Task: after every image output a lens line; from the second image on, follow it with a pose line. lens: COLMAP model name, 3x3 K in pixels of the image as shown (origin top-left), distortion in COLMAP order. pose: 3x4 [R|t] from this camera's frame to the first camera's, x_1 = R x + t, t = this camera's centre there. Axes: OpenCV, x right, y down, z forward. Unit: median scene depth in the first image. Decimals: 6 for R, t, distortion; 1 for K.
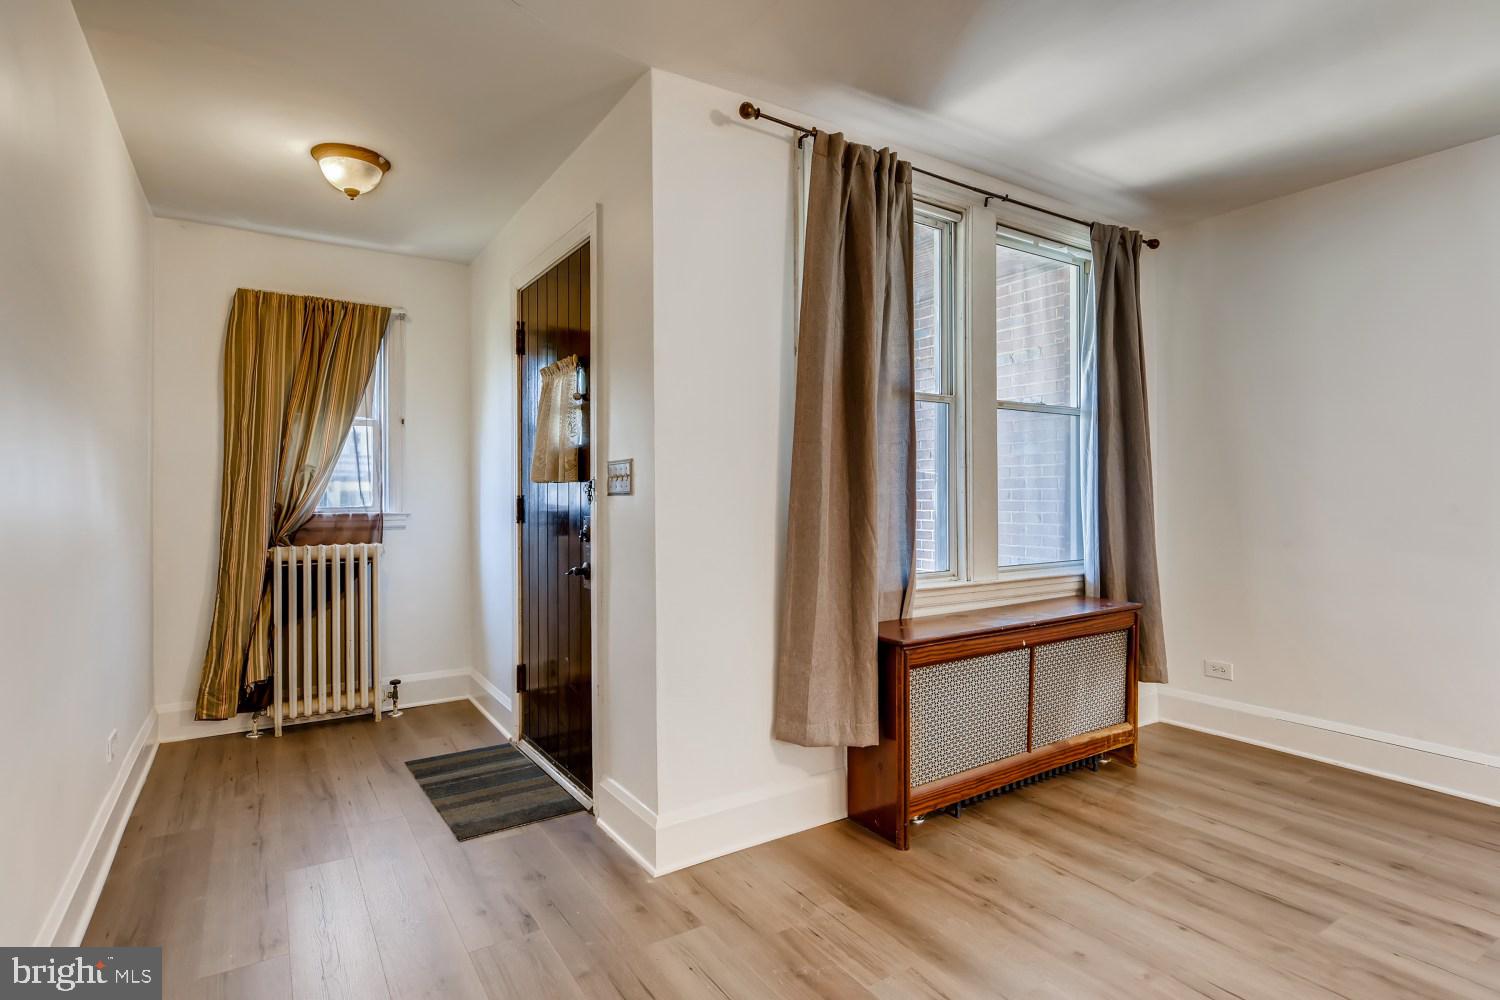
lens RADIAL K [[760.6, 0, 756.3], [0, 760.6, 499.9], [0, 0, 1]] dist [0.012200, -0.001029]
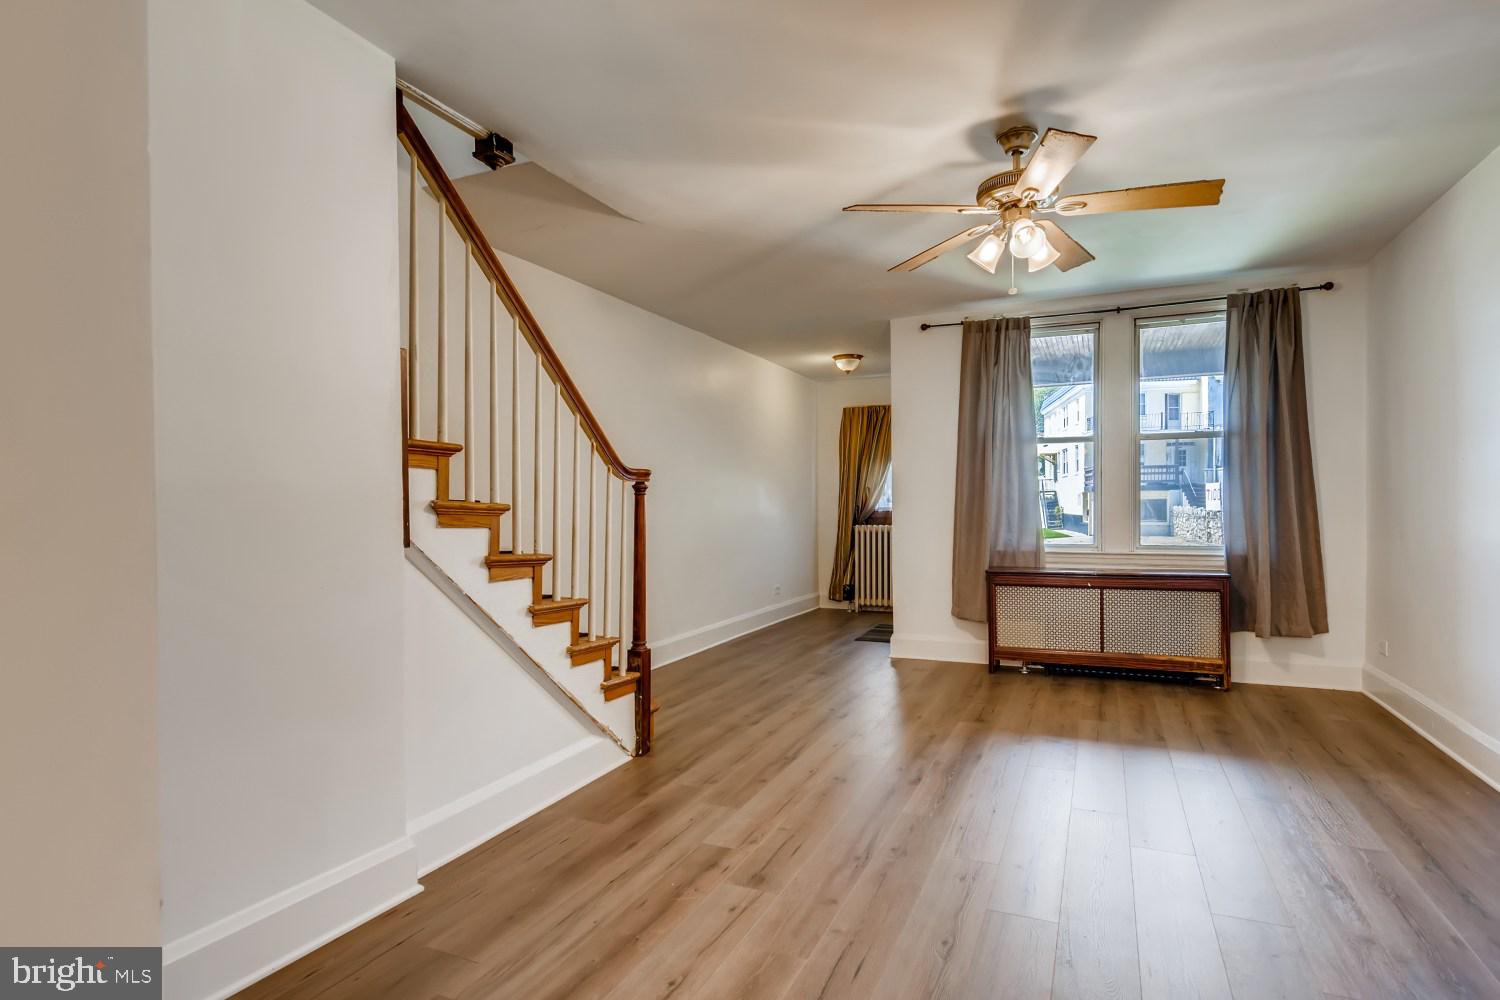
lens RADIAL K [[760.6, 0, 752.0], [0, 760.6, 512.9], [0, 0, 1]] dist [0.012200, -0.001029]
pose [[0.539879, 0.005066, -0.841727, 1.055892], [-0.001345, 0.999986, 0.005156, 0.016187], [0.841741, -0.001651, 0.539878, -0.418055]]
